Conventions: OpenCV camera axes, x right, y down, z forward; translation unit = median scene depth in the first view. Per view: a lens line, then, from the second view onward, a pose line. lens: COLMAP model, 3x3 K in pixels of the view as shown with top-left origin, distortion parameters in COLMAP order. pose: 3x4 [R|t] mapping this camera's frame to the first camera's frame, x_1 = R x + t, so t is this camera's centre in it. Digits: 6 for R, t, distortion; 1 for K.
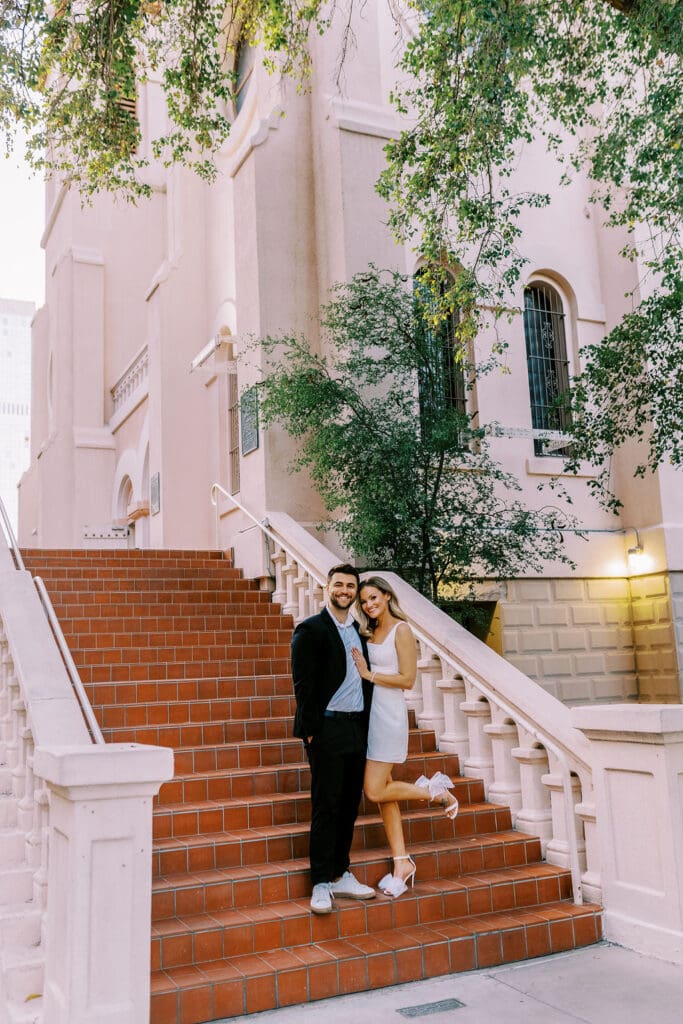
lens RADIAL K [[1000.3, 0, 339.0], [0, 1000.3, 508.0], [0, 0, 1]] dist [0.009985, 0.000000]
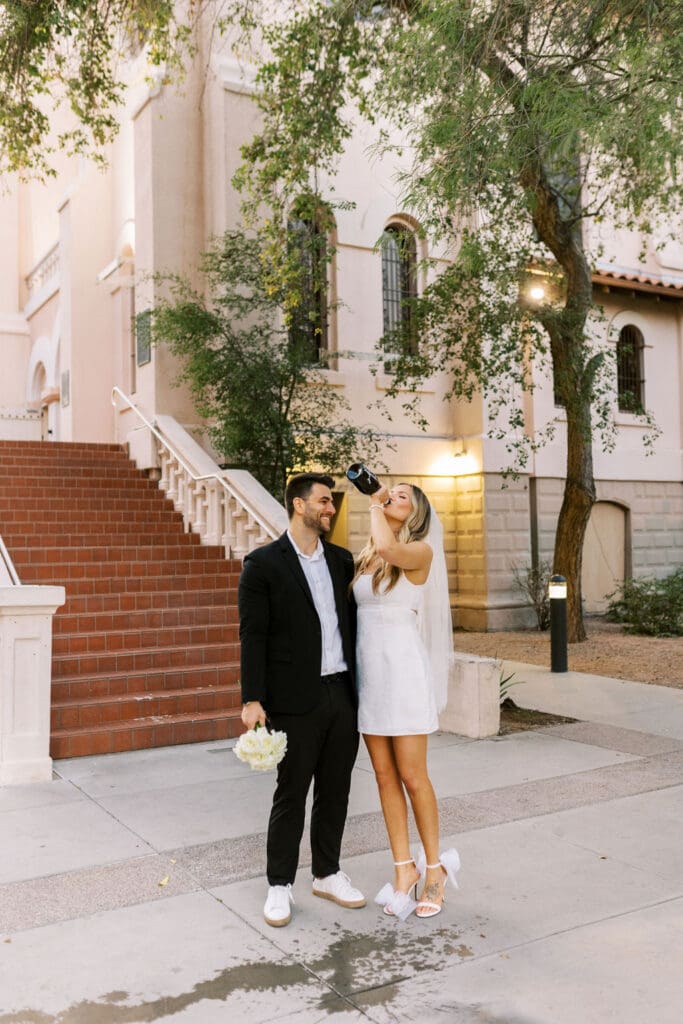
lens RADIAL K [[1000.3, 0, 345.0], [0, 1000.3, 514.6], [0, 0, 1]] dist [0.009985, 0.000000]
pose [[0.995868, 0.028749, 0.086139, 0.061181], [-0.039550, 0.991186, 0.126436, -0.042635], [-0.081745, -0.129320, 0.988228, -0.268041]]
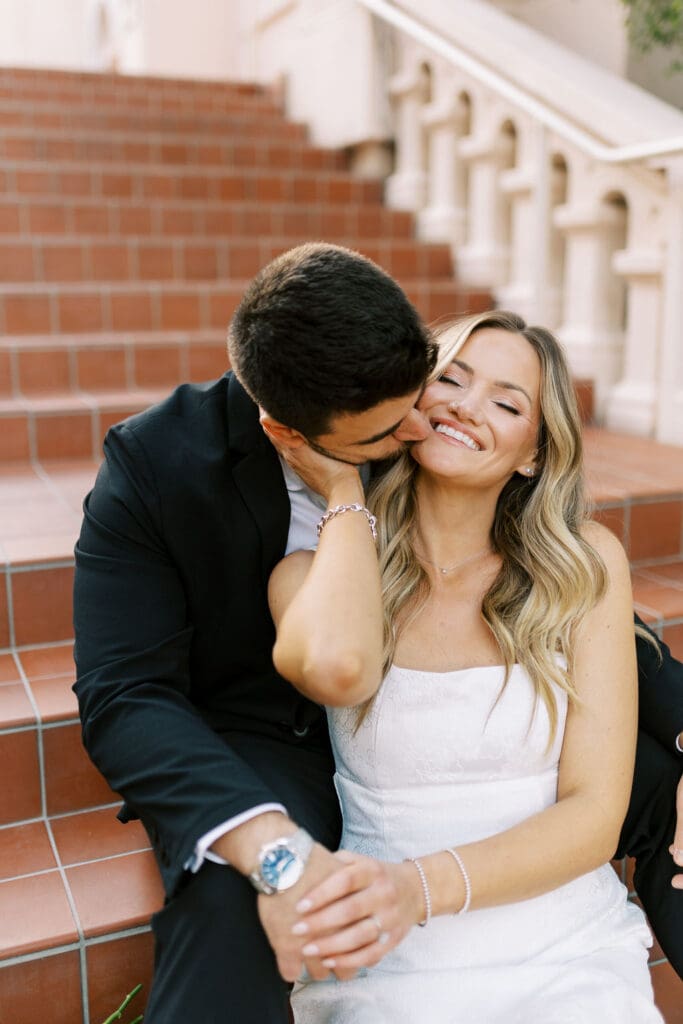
lens RADIAL K [[1000.3, 0, 339.9], [0, 1000.3, 510.7], [0, 0, 1]] dist [0.009985, 0.000000]
pose [[0.999266, 0.036571, -0.011428, -0.080808], [-0.029530, 0.925144, 0.378465, 0.057969], [0.024413, -0.377850, 0.925545, 0.603485]]
